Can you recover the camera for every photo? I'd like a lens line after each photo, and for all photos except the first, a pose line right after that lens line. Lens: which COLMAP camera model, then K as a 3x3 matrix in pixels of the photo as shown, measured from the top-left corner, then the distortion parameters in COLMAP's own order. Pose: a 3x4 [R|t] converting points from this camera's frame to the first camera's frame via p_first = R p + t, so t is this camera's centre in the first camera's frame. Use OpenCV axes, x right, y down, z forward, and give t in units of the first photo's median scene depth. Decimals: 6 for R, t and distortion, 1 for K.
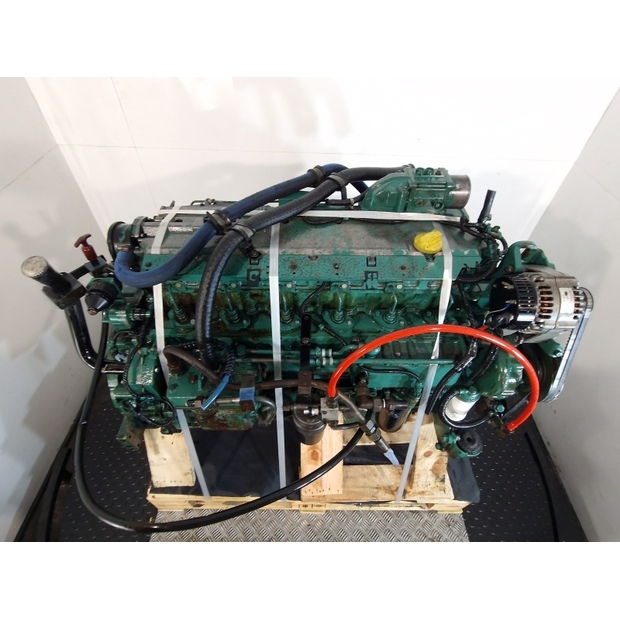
lens RADIAL K [[345.3, 0, 307.8], [0, 345.3, 306.4], [0, 0, 1]] dist [-0.003843, -0.000267]
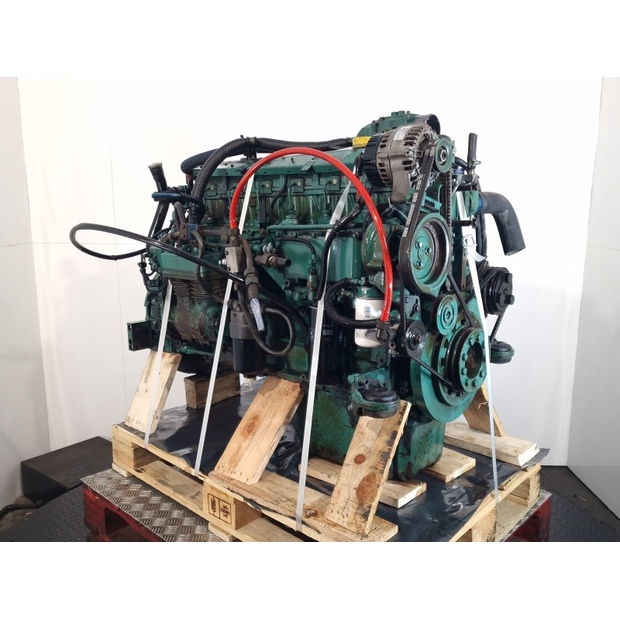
lens RADIAL K [[549.6, 0, 310.0], [0, 549.6, 310.0], [0, 0, 1]] dist [0.062085, -0.008726]
pose [[0.737649, 0.097449, -0.668115, 0.970887], [-0.483080, 0.767493, -0.421413, 0.703550], [0.471707, 0.633608, 0.613216, 0.094610]]
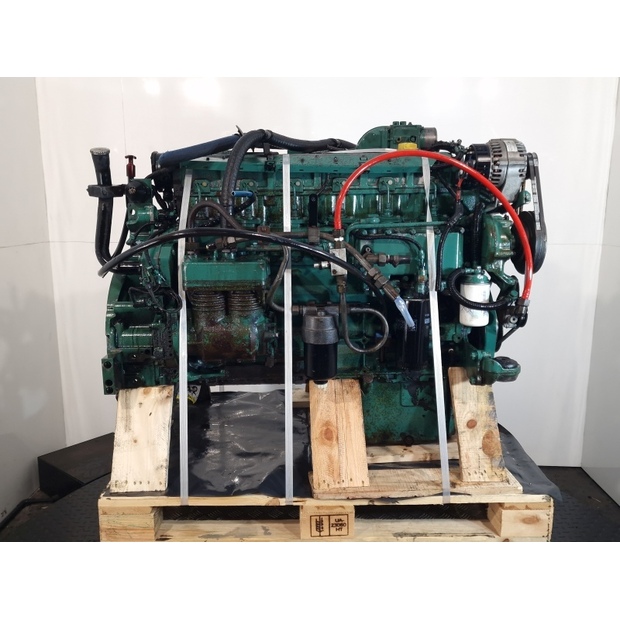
lens RADIAL K [[549.6, 0, 310.0], [0, 549.6, 310.0], [0, 0, 1]] dist [0.062085, -0.008726]
pose [[0.999534, -0.026021, 0.015977, -0.035476], [0.030413, 0.801831, -0.596776, 0.958561], [0.002718, 0.596983, 0.802249, -0.176972]]
